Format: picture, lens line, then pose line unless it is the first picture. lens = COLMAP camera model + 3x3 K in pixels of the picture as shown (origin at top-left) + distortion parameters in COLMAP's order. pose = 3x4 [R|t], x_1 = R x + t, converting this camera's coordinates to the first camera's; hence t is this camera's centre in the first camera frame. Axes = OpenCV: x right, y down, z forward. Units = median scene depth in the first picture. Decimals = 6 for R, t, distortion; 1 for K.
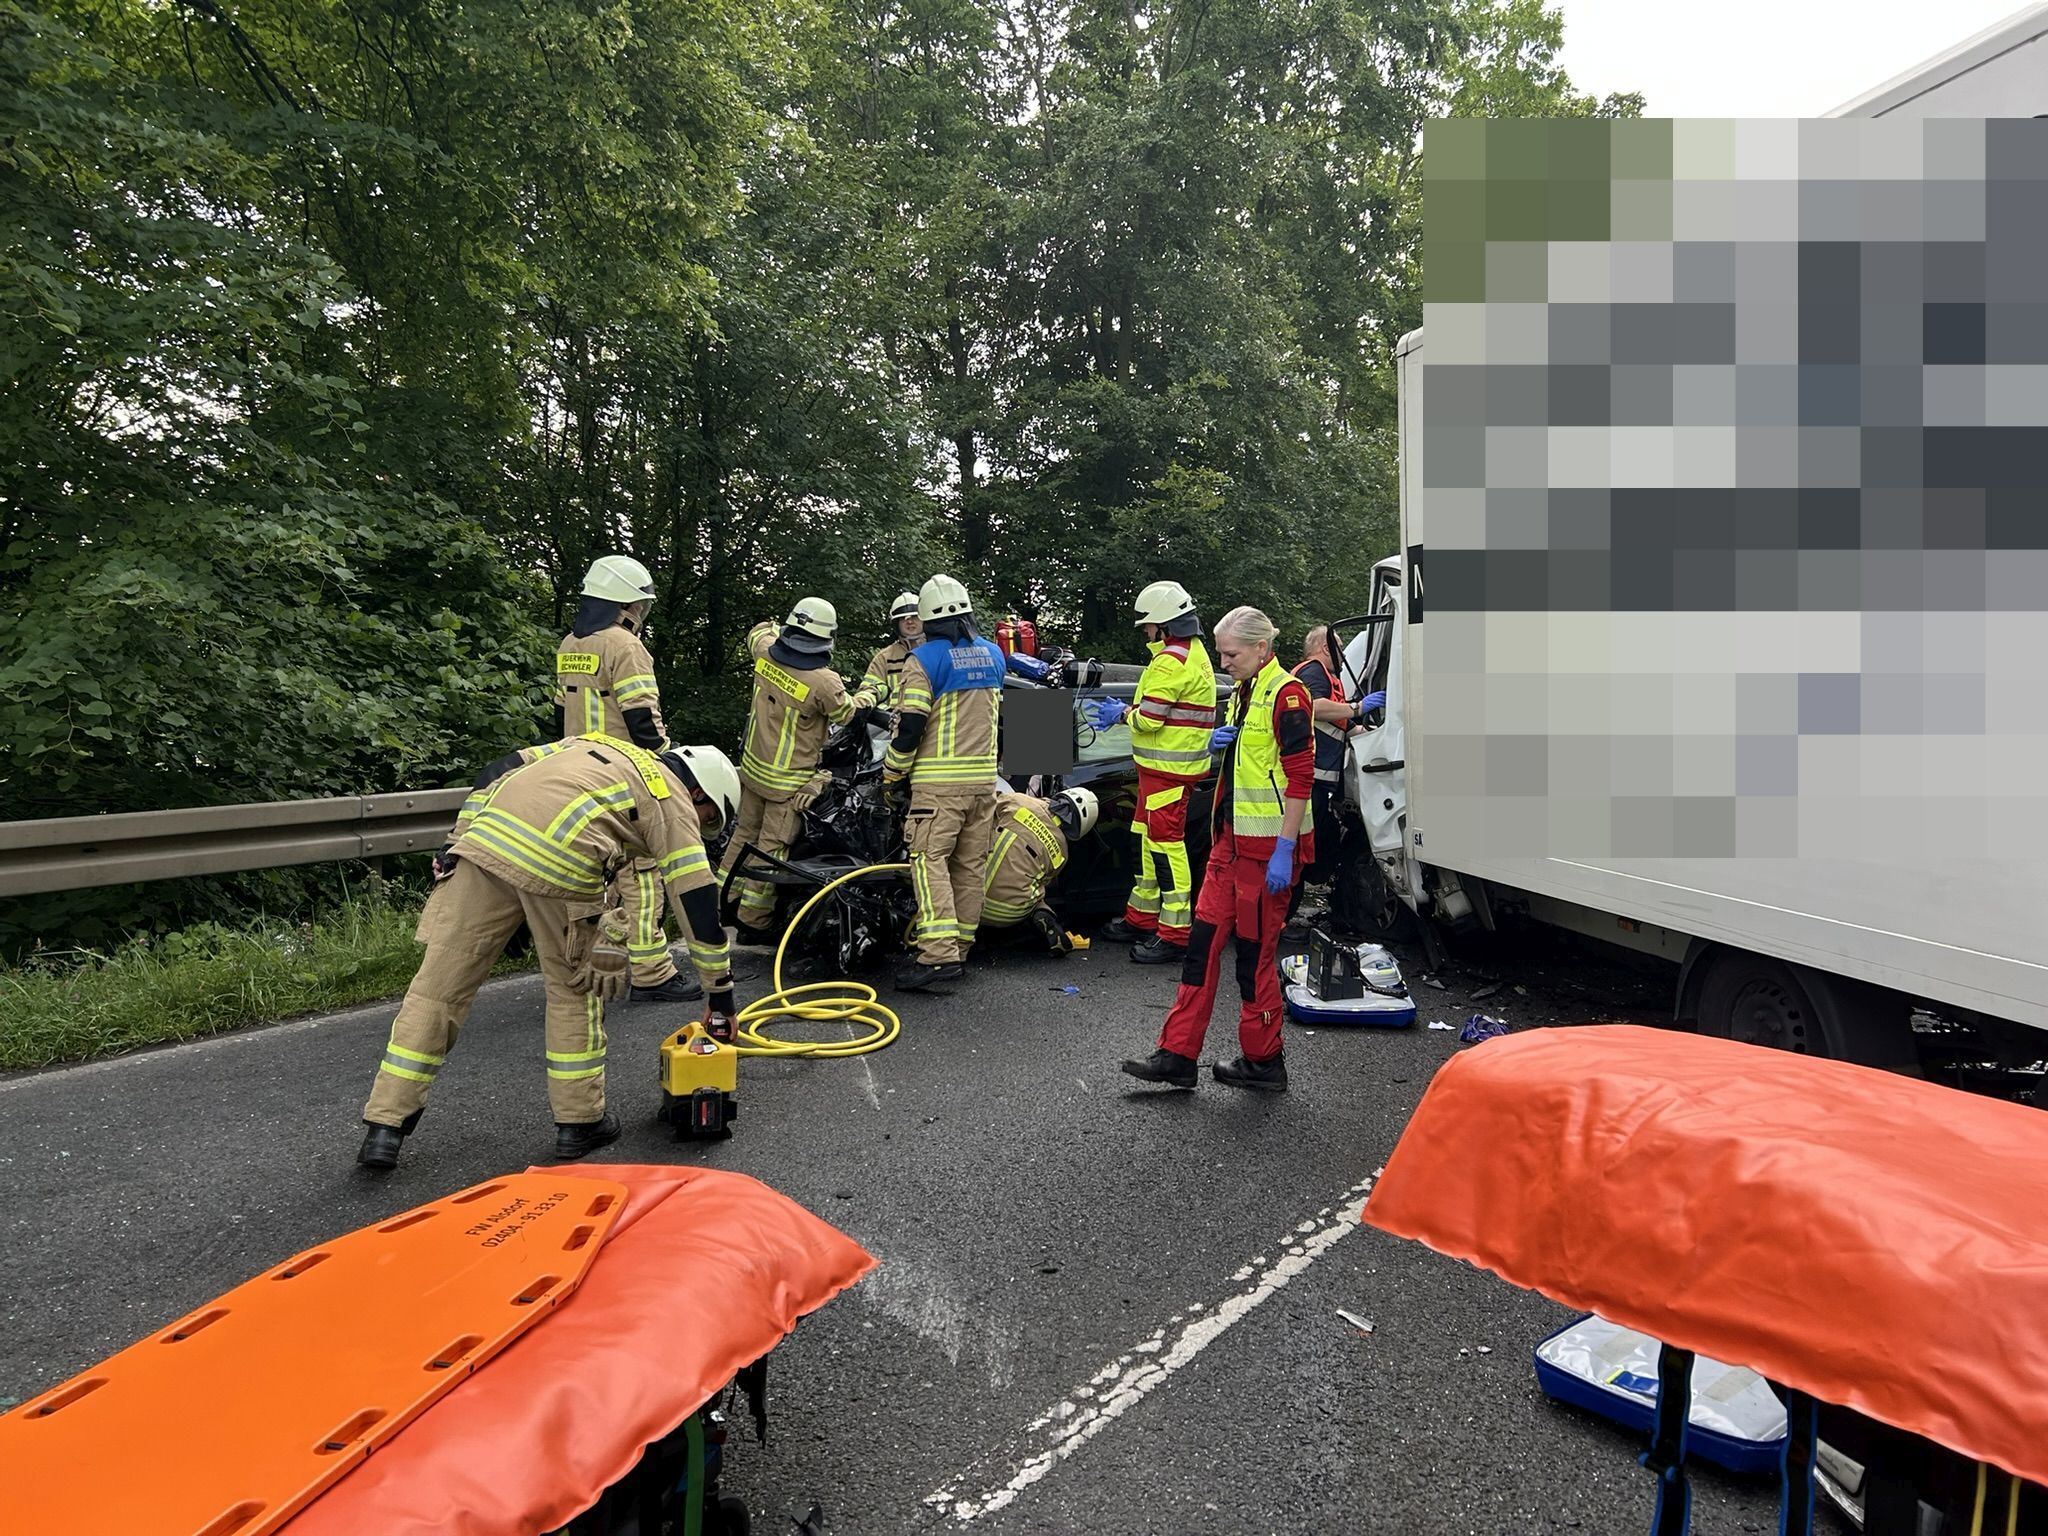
lens RADIAL K [[1580.7, 0, 1034.9], [0, 1580.7, 779.0], [0, 0, 1]] dist [0.028338, -0.005151]
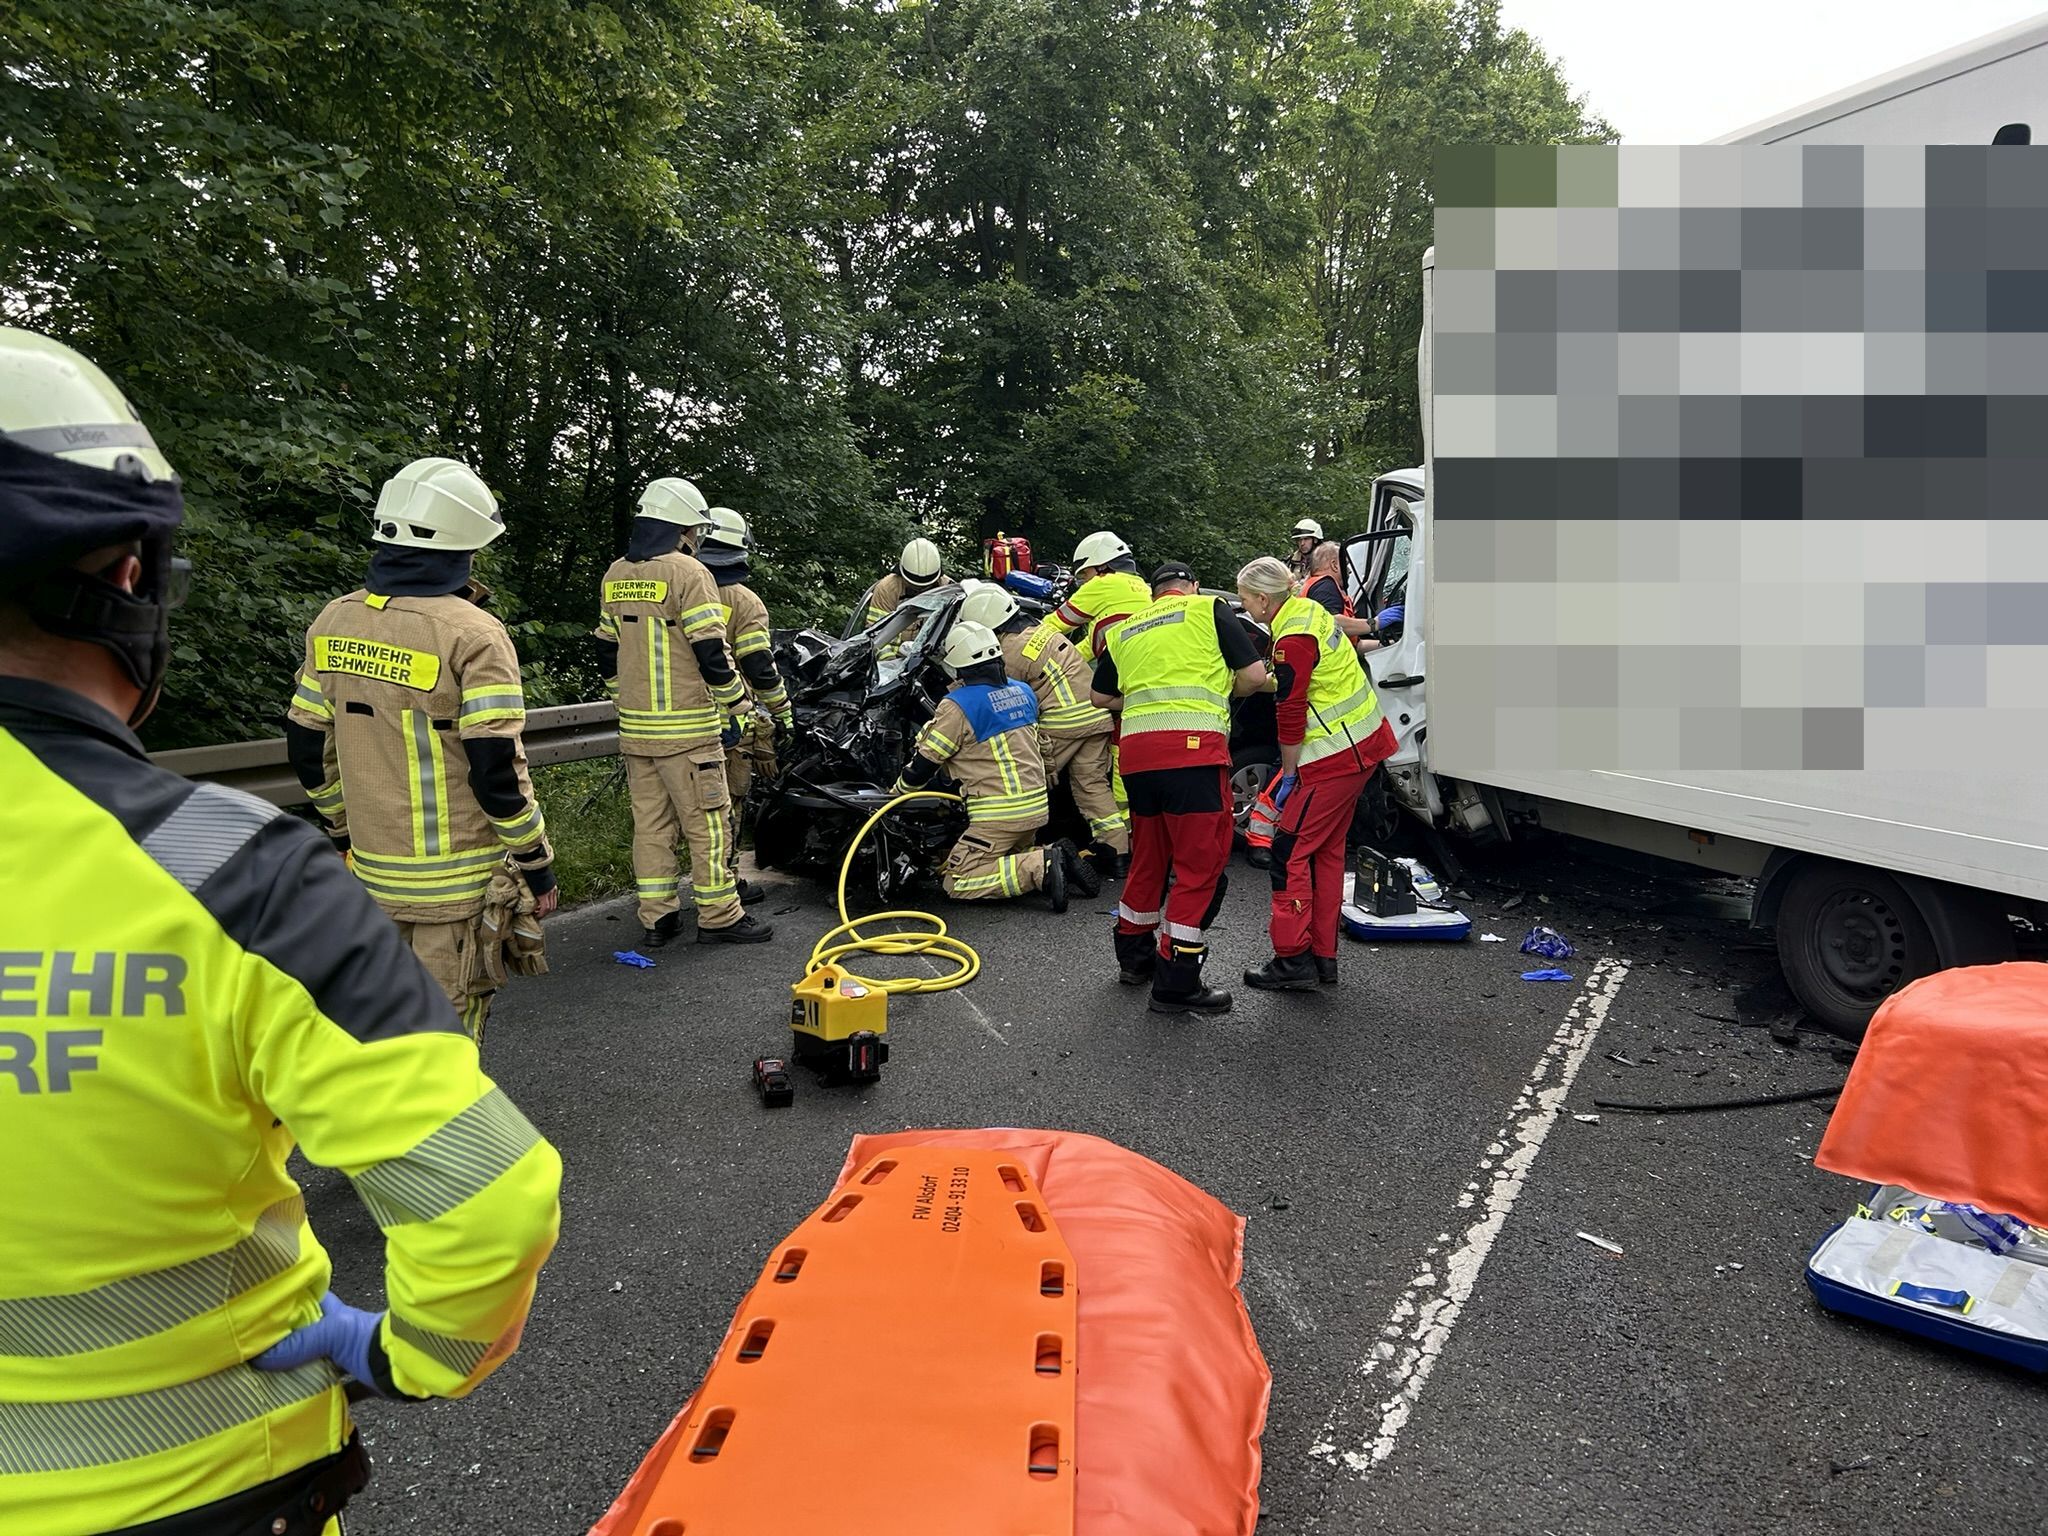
lens RADIAL K [[1580.7, 0, 1034.9], [0, 1580.7, 779.0], [0, 0, 1]] dist [0.028338, -0.005151]
pose [[0.994323, -0.021985, 0.104105, -0.151780], [0.015692, 0.998021, 0.060886, -0.014331], [-0.105238, -0.058907, 0.992701, 0.023925]]
